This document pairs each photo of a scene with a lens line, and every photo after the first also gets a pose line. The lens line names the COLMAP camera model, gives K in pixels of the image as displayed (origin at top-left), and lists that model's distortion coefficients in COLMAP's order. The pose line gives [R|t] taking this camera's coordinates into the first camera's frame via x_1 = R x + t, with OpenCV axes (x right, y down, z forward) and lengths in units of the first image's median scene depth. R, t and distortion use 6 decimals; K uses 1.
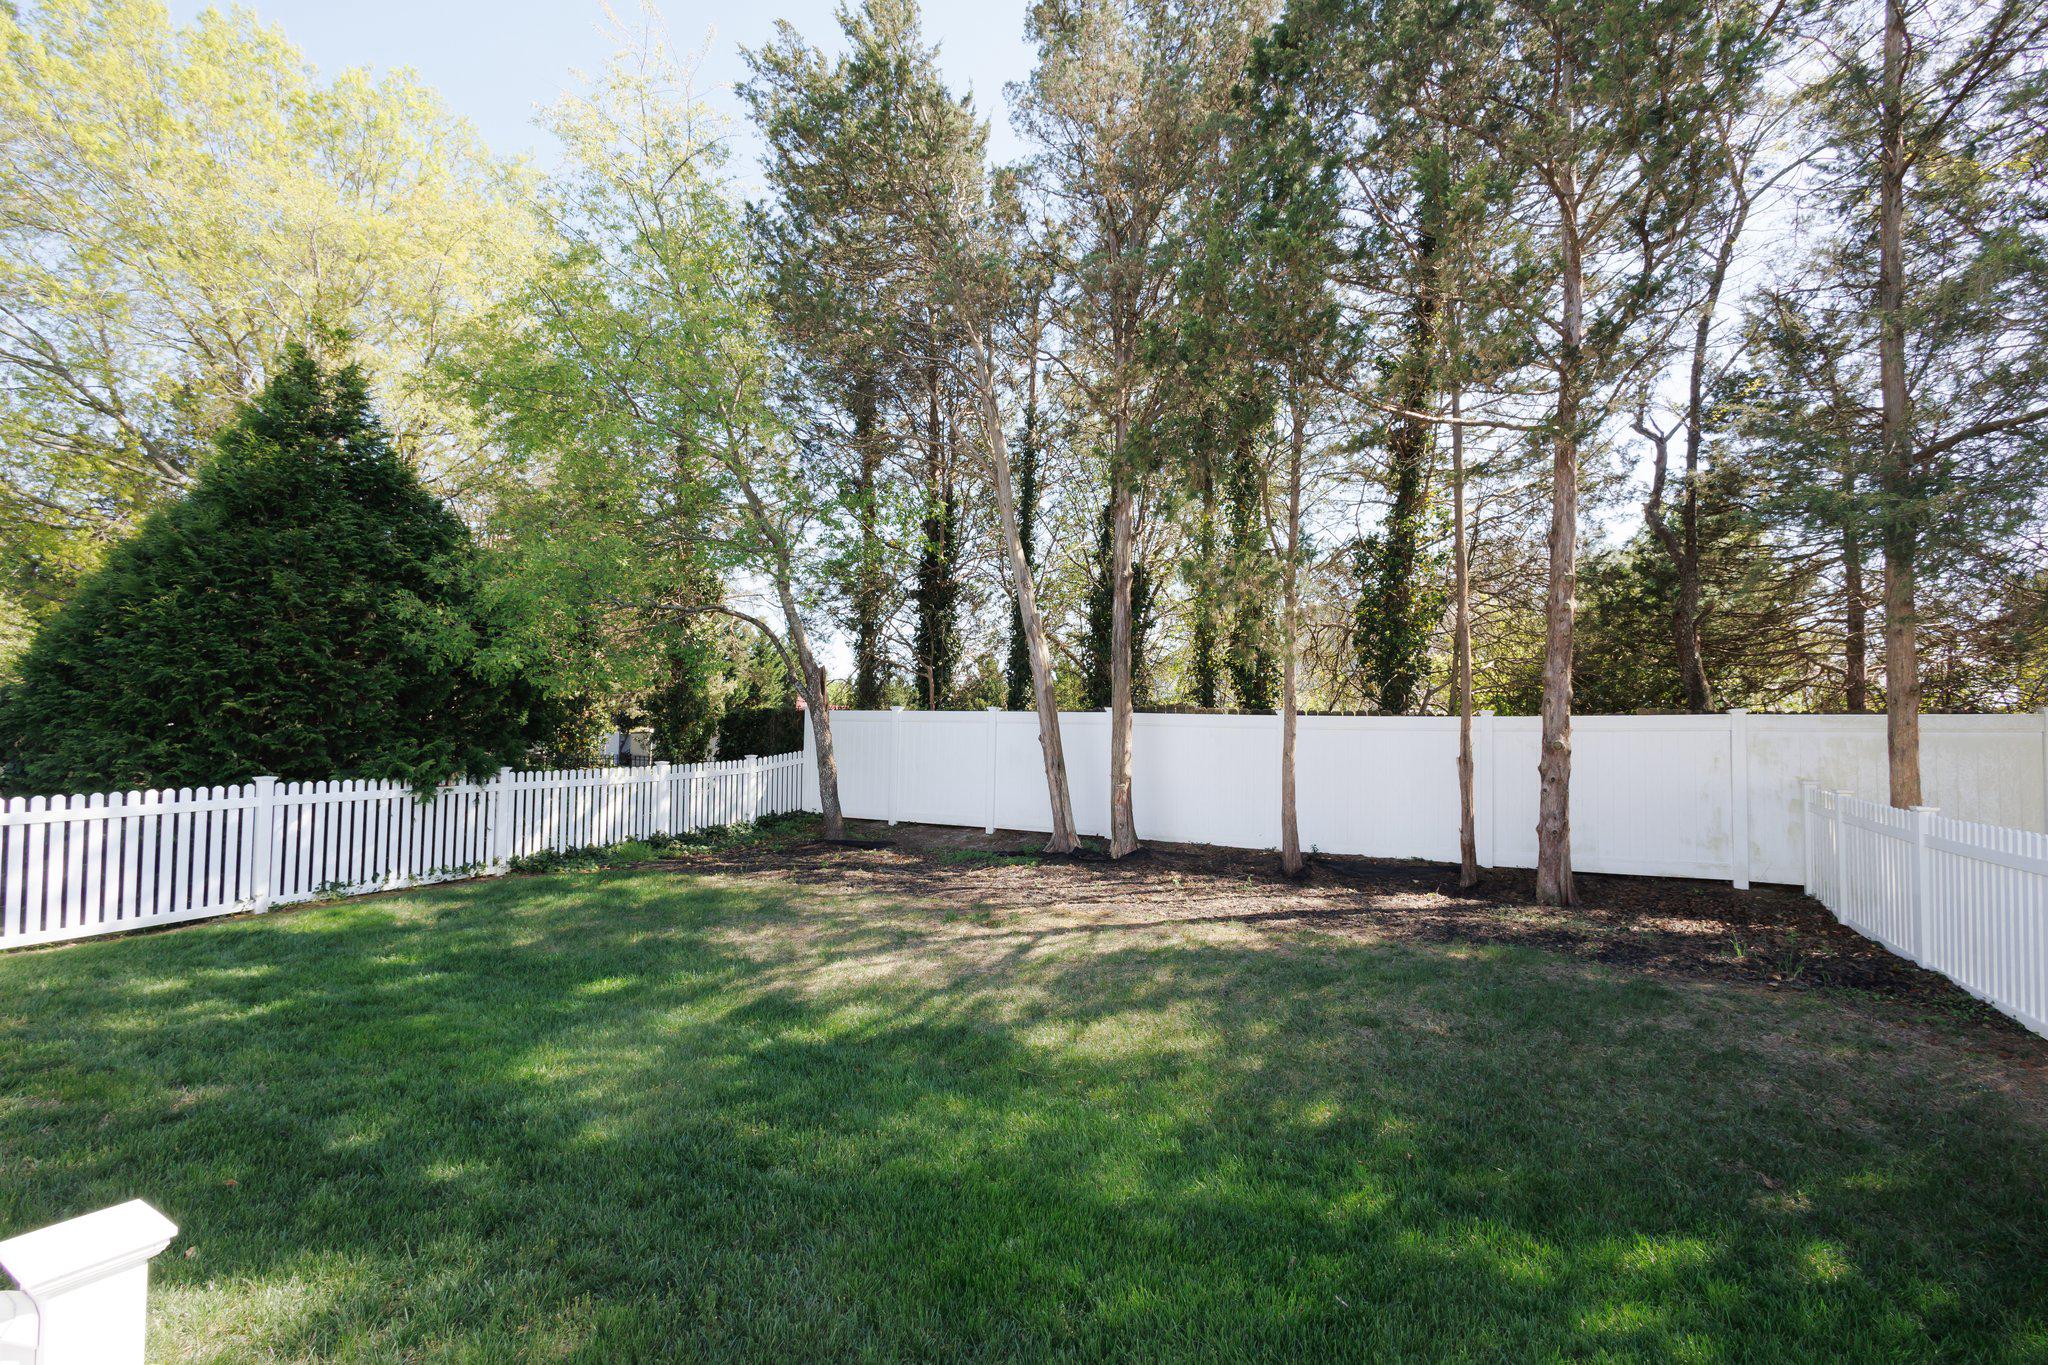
lens RADIAL K [[925.5, 0, 1046.5], [0, 925.5, 690.0], [0, 0, 1]] dist [0.003746, 0.000152]
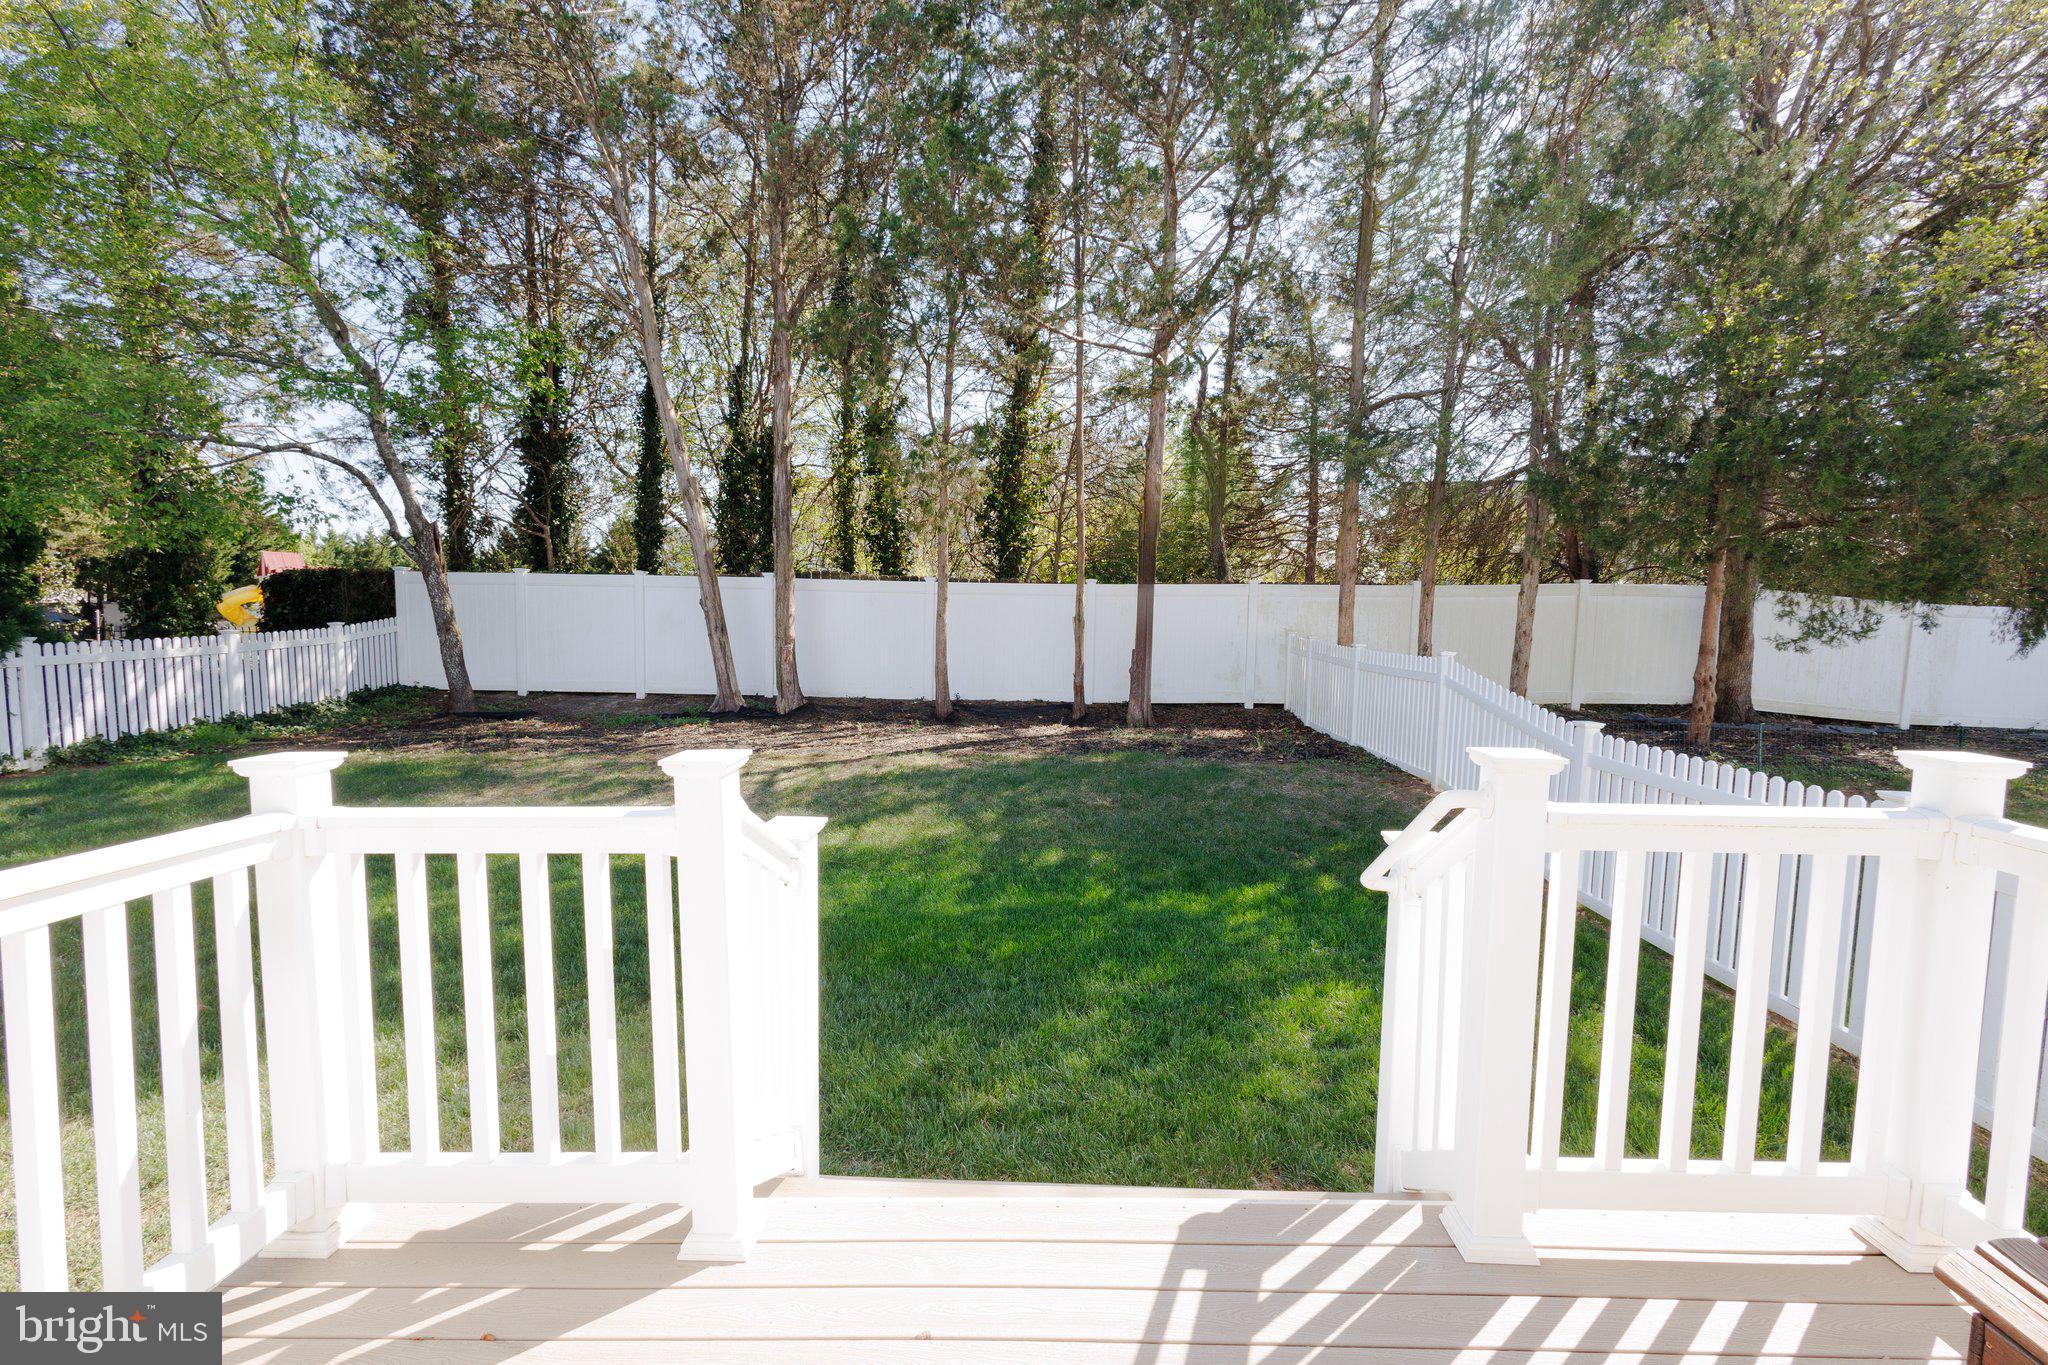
lens RADIAL K [[992.9, 0, 1015.5], [0, 992.9, 710.5], [0, 0, 1]] dist [0.000188, -0.000111]
pose [[0.892669, -0.047810, 0.448169, -0.208502], [-0.020876, 0.988905, 0.147077, 0.002162], [-0.450229, -0.140647, 0.881767, -0.146155]]
